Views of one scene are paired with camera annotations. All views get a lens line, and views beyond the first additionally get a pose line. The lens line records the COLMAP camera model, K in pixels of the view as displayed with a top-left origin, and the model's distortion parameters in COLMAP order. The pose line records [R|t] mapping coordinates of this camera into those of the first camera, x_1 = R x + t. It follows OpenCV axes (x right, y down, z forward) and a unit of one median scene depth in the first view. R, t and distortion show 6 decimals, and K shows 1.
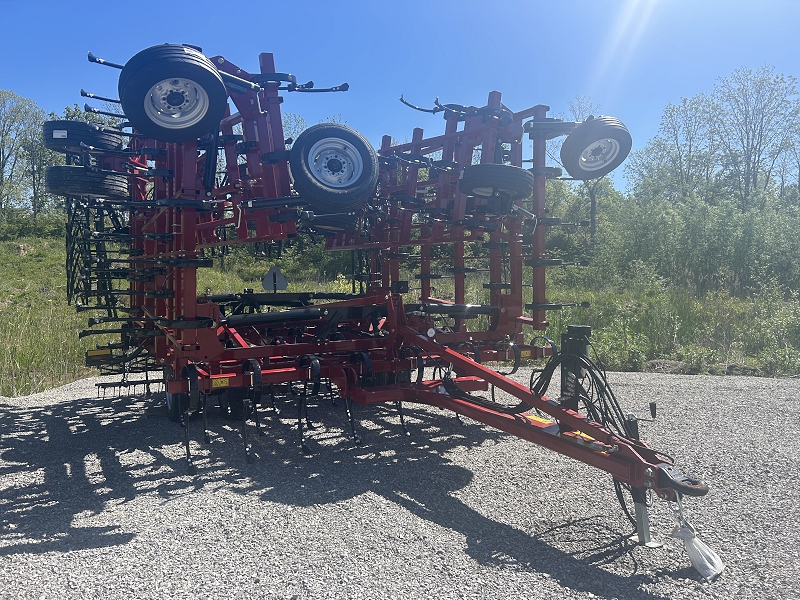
lens RADIAL K [[607.7, 0, 398.7], [0, 607.7, 298.5], [0, 0, 1]] dist [0.028857, -0.006757]
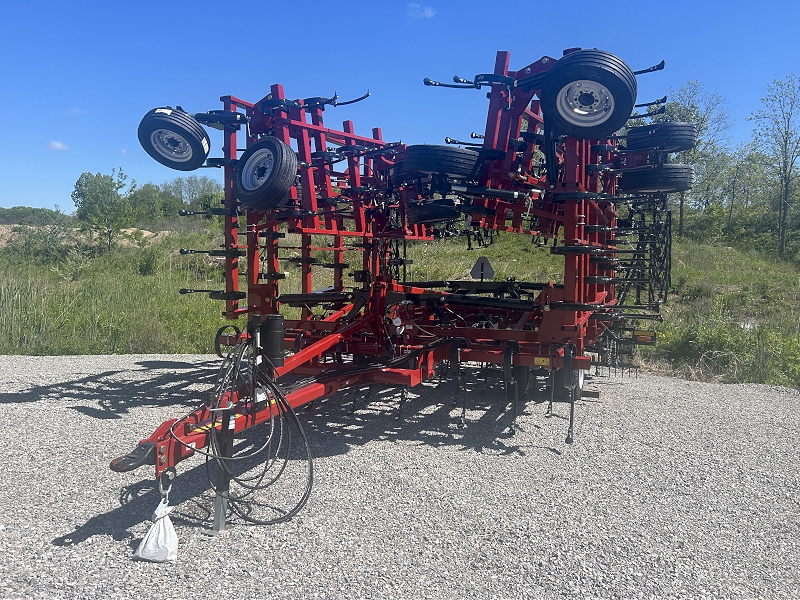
lens RADIAL K [[607.7, 0, 397.2], [0, 607.7, 303.6], [0, 0, 1]] dist [0.028857, -0.006757]
pose [[0.595504, 0.061040, -0.801030, 1.041076], [-0.042715, 0.998105, 0.044302, -0.021079], [0.802216, 0.007834, 0.596983, 0.488966]]
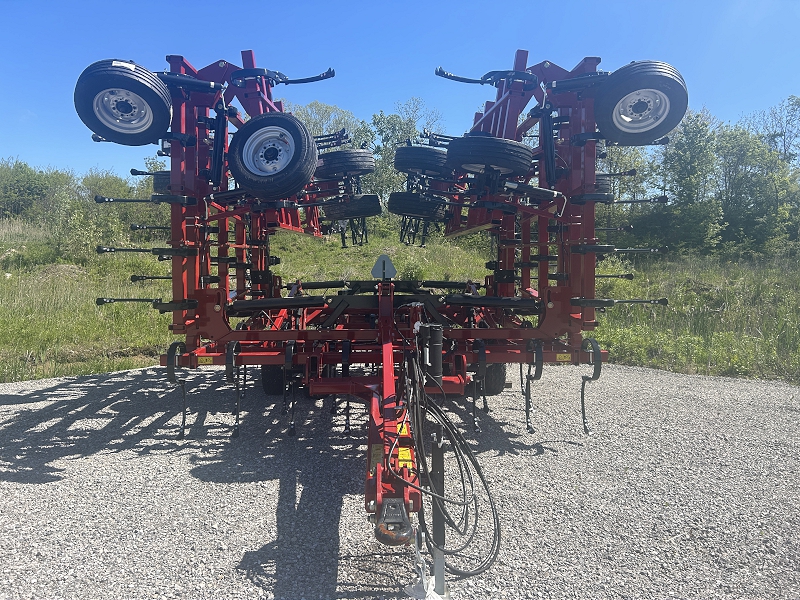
lens RADIAL K [[607.7, 0, 393.3], [0, 607.7, 297.8], [0, 0, 1]] dist [0.028857, -0.006757]
pose [[0.882272, 0.031497, -0.469685, 0.551478], [-0.022839, 0.999448, 0.024122, -0.009339], [0.470186, -0.010555, 0.882504, 0.199969]]
